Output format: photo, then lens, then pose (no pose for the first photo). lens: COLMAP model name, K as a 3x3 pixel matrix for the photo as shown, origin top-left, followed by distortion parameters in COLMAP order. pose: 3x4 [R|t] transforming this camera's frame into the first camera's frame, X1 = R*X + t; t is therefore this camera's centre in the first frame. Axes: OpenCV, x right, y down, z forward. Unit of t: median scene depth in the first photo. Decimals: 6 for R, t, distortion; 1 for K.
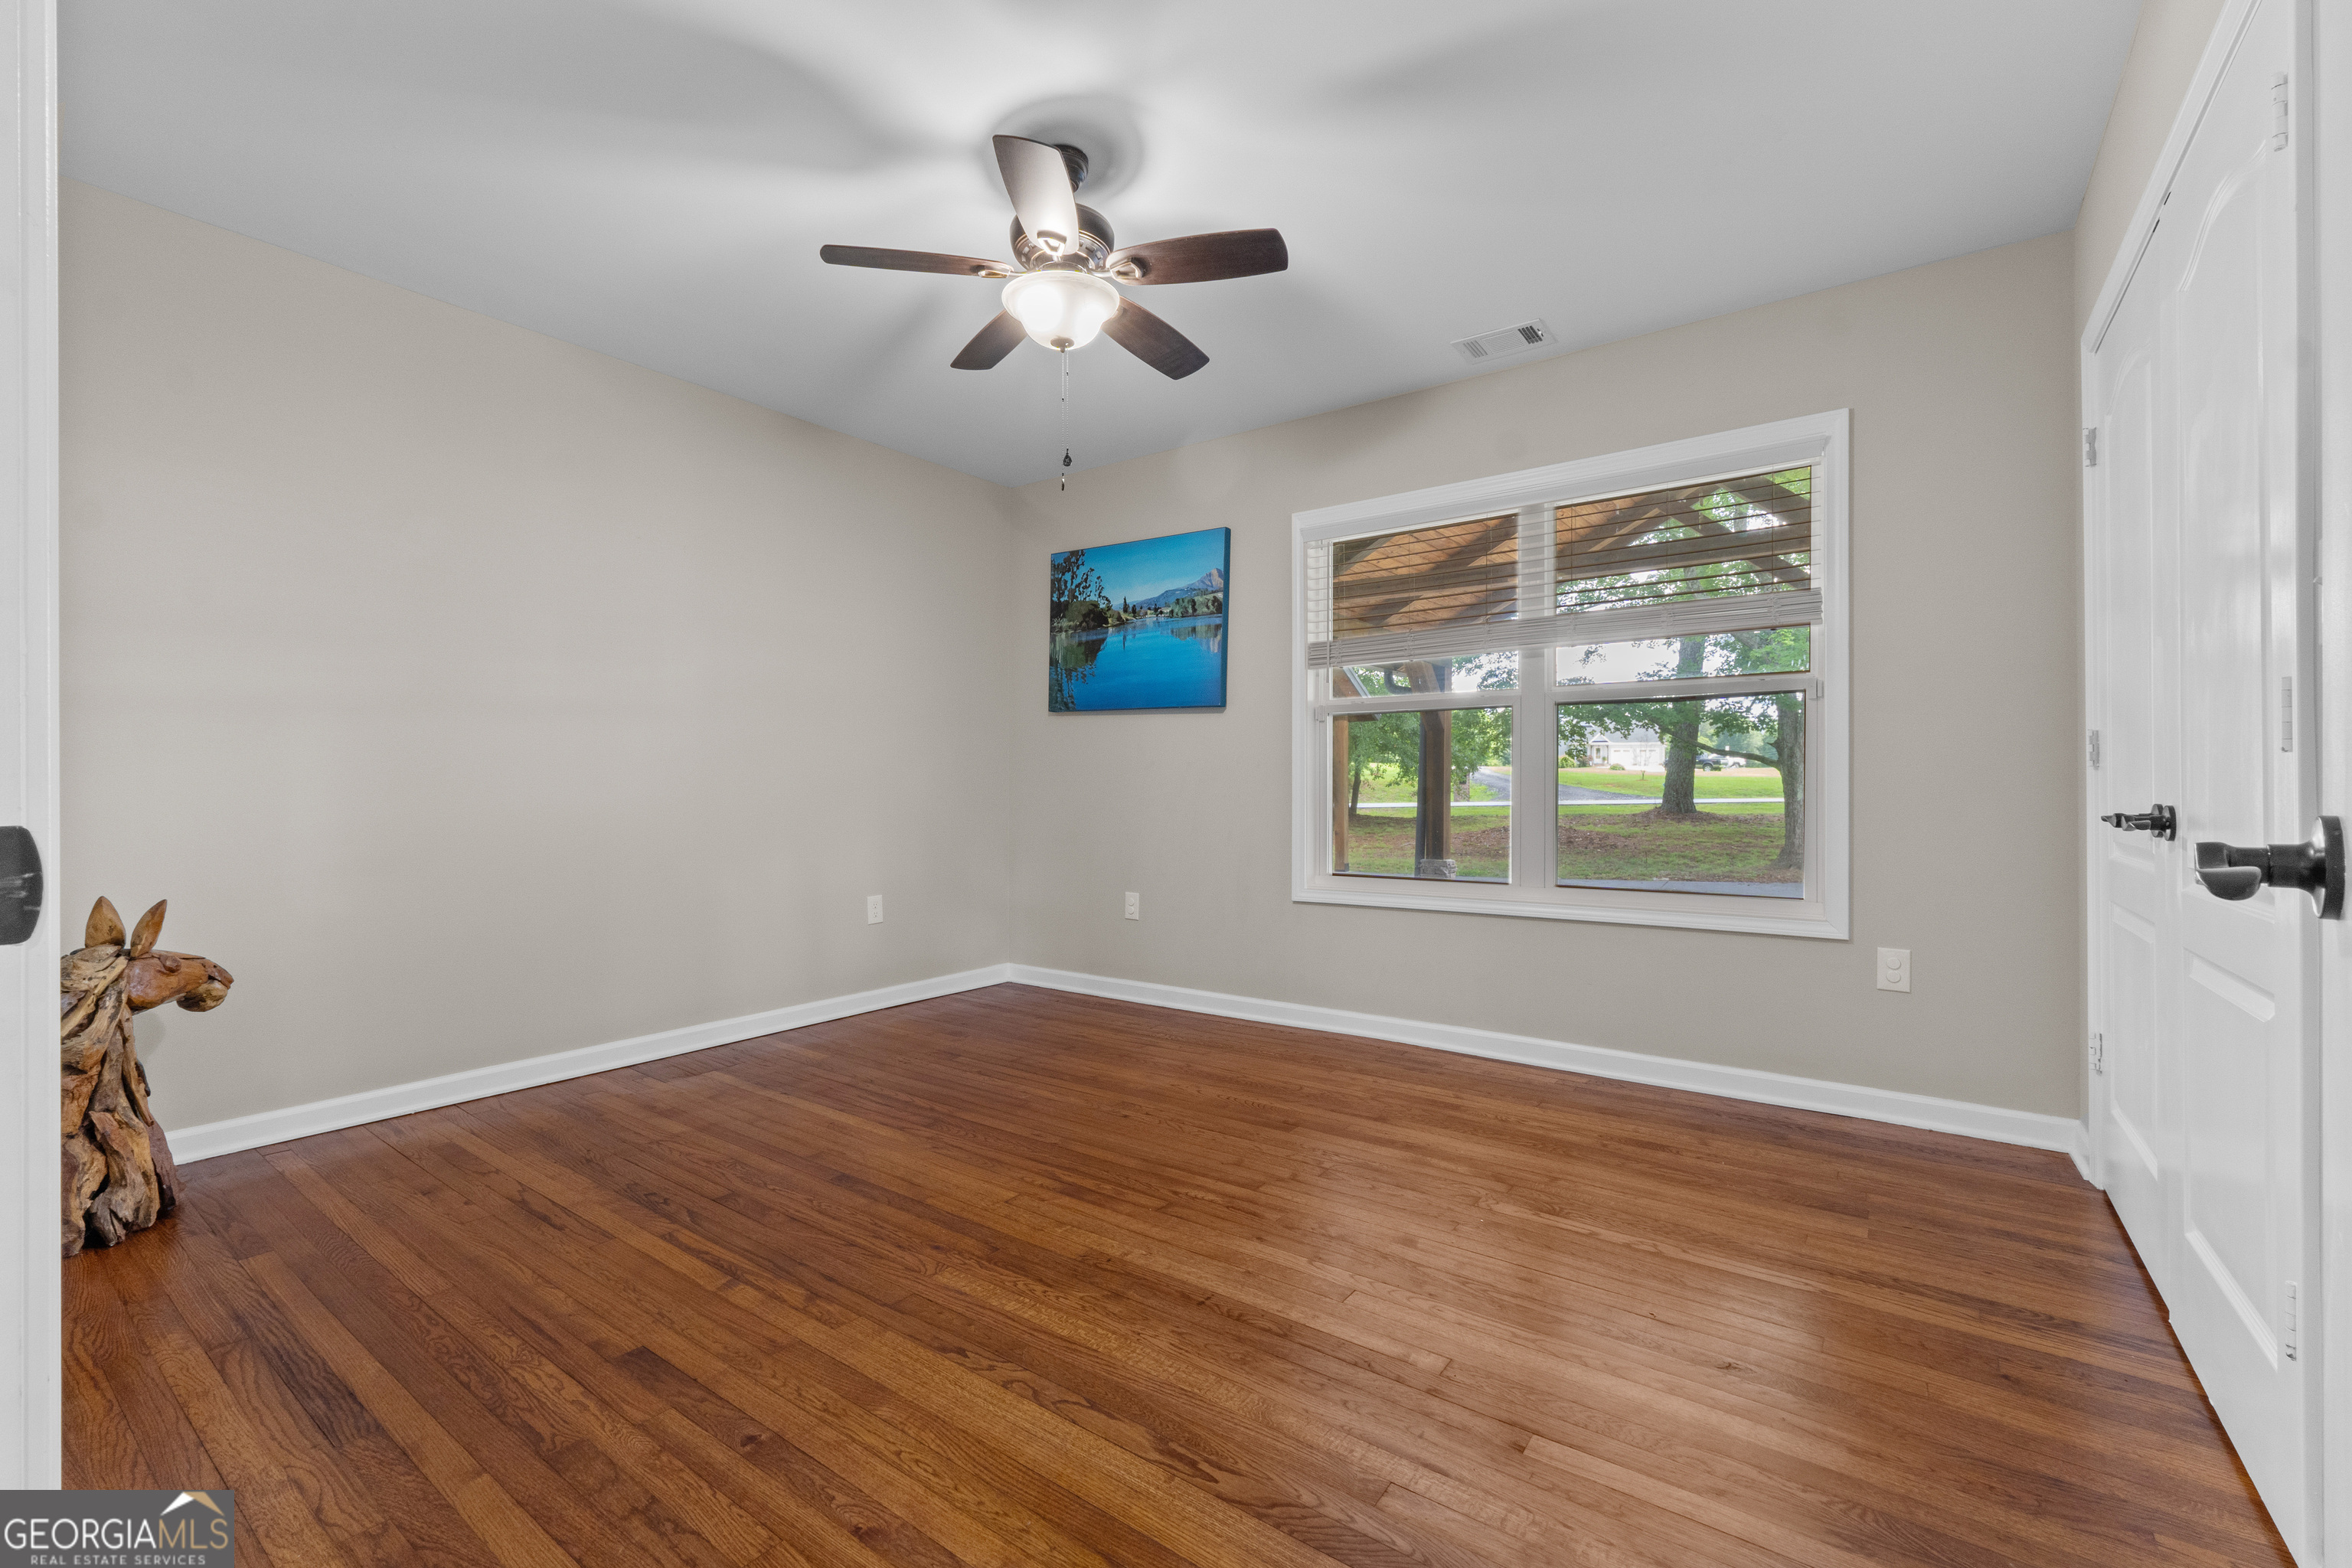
lens RADIAL K [[994.9, 0, 1171.6], [0, 994.9, 783.4], [0, 0, 1]] dist [0.010112, -0.001196]
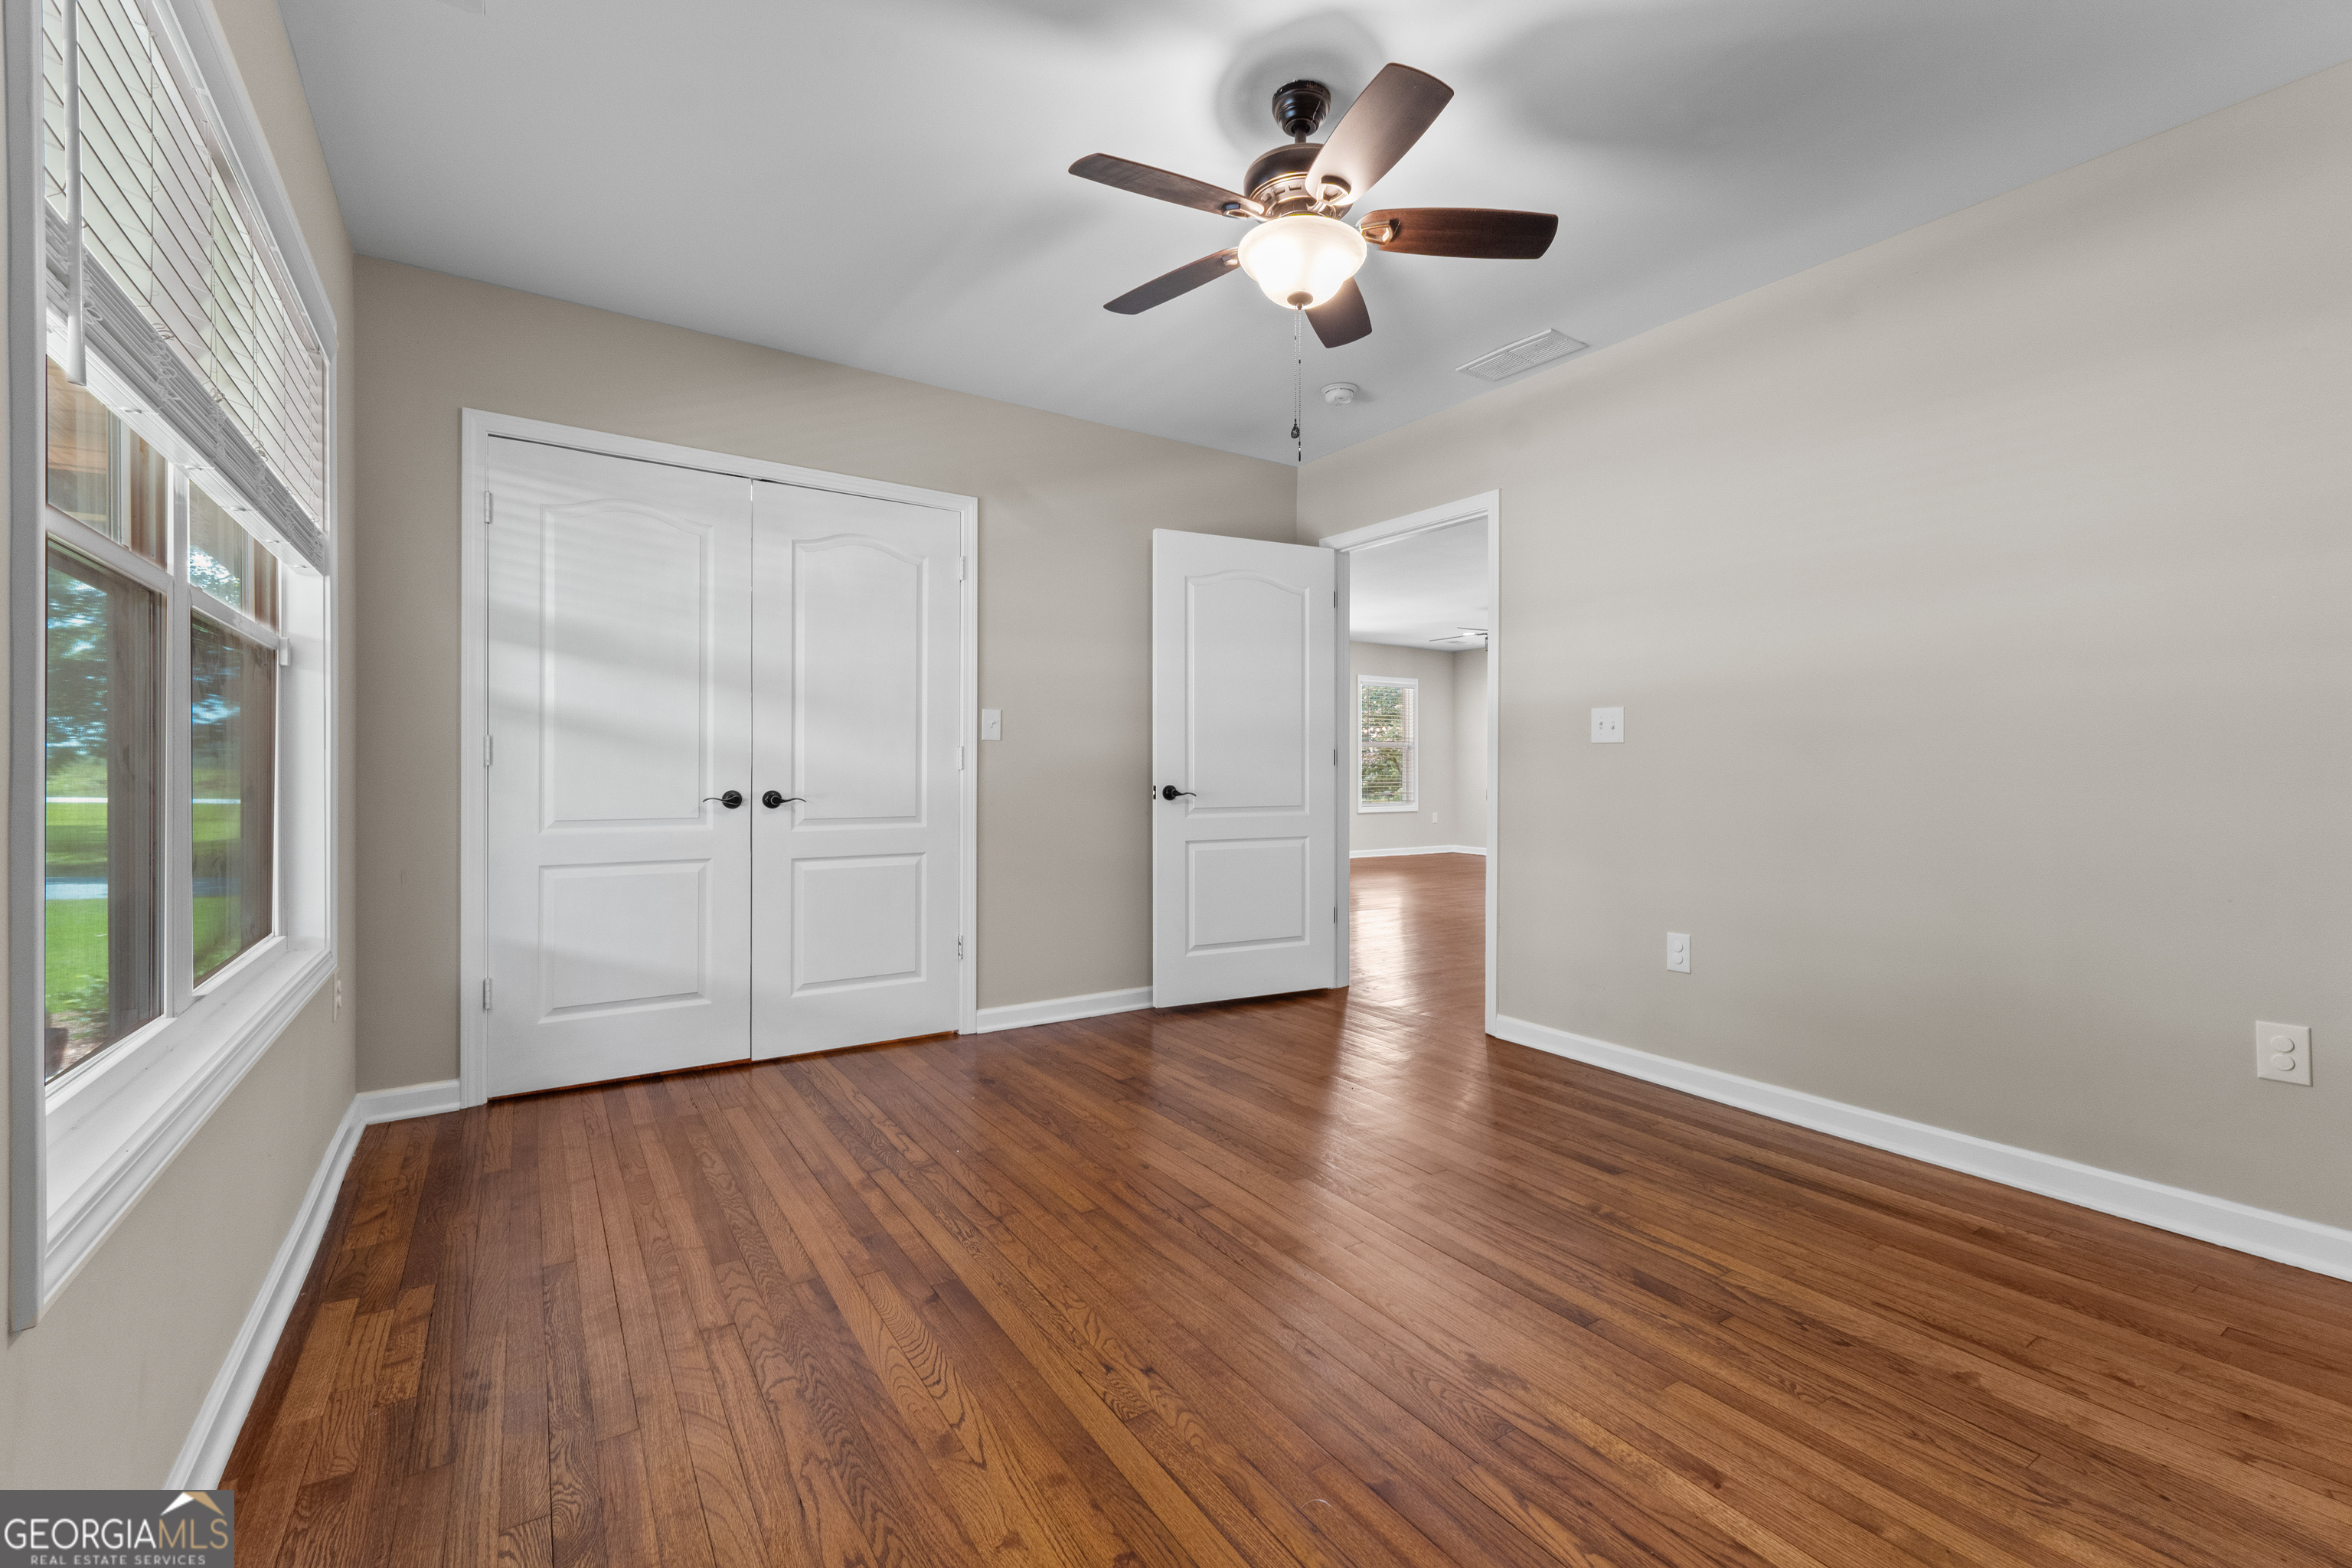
lens RADIAL K [[994.9, 0, 1176.4], [0, 994.9, 776.3], [0, 0, 1]] dist [0.010112, -0.001196]
pose [[-0.937775, -0.001607, 0.347241, -0.347101], [-0.001570, 0.999999, 0.000387, -0.007893], [-0.347241, -0.000182, -0.937776, 2.046850]]
